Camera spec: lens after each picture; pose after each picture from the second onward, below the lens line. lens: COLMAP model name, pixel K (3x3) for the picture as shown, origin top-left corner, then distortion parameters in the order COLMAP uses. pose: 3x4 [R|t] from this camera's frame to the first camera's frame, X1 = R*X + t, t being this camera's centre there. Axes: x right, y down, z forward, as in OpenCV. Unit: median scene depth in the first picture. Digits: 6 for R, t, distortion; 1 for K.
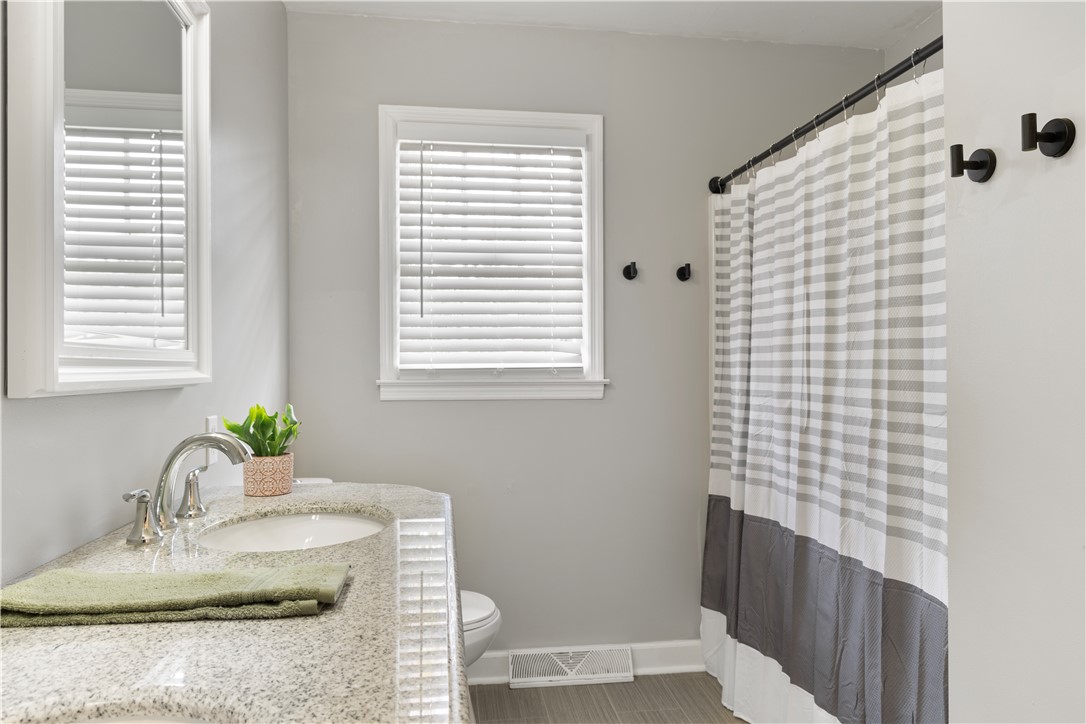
lens RADIAL K [[735.4, 0, 544.8], [0, 735.4, 366.5], [0, 0, 1]] dist [0.001858, -0.001534]
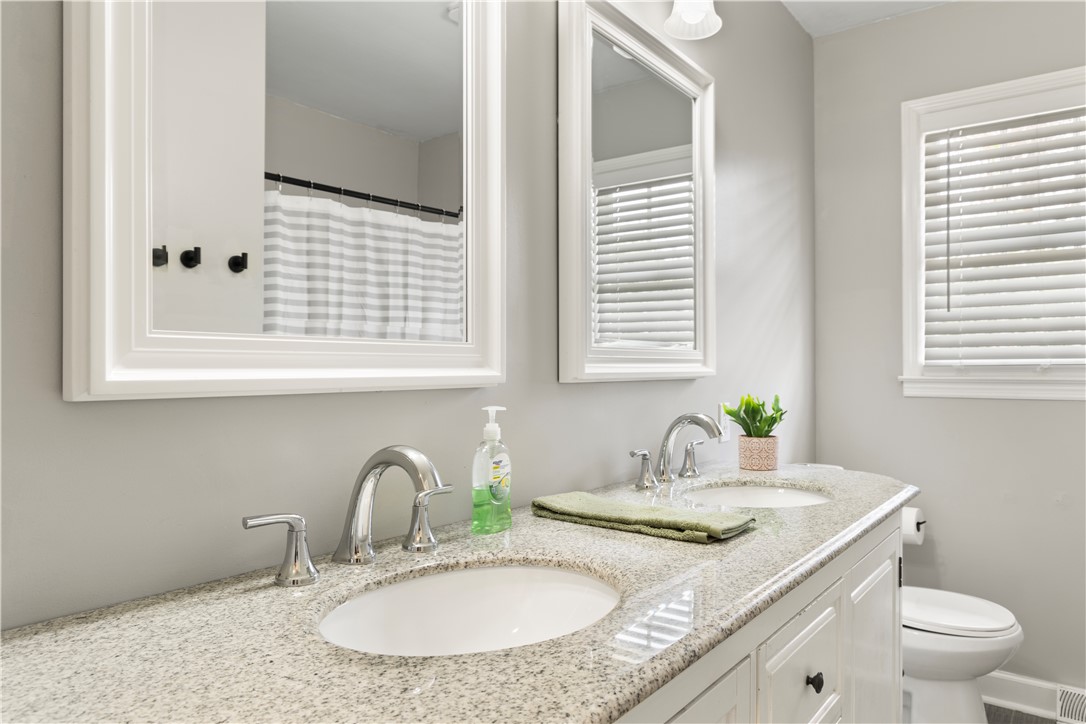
lens RADIAL K [[735.4, 0, 544.8], [0, 735.4, 366.5], [0, 0, 1]] dist [0.001858, -0.001534]
pose [[0.704200, 0.002264, -0.709998, 0.239170], [0.001344, 0.999989, 0.004521, 0.000401], [0.710001, -0.004139, 0.704189, -0.094188]]
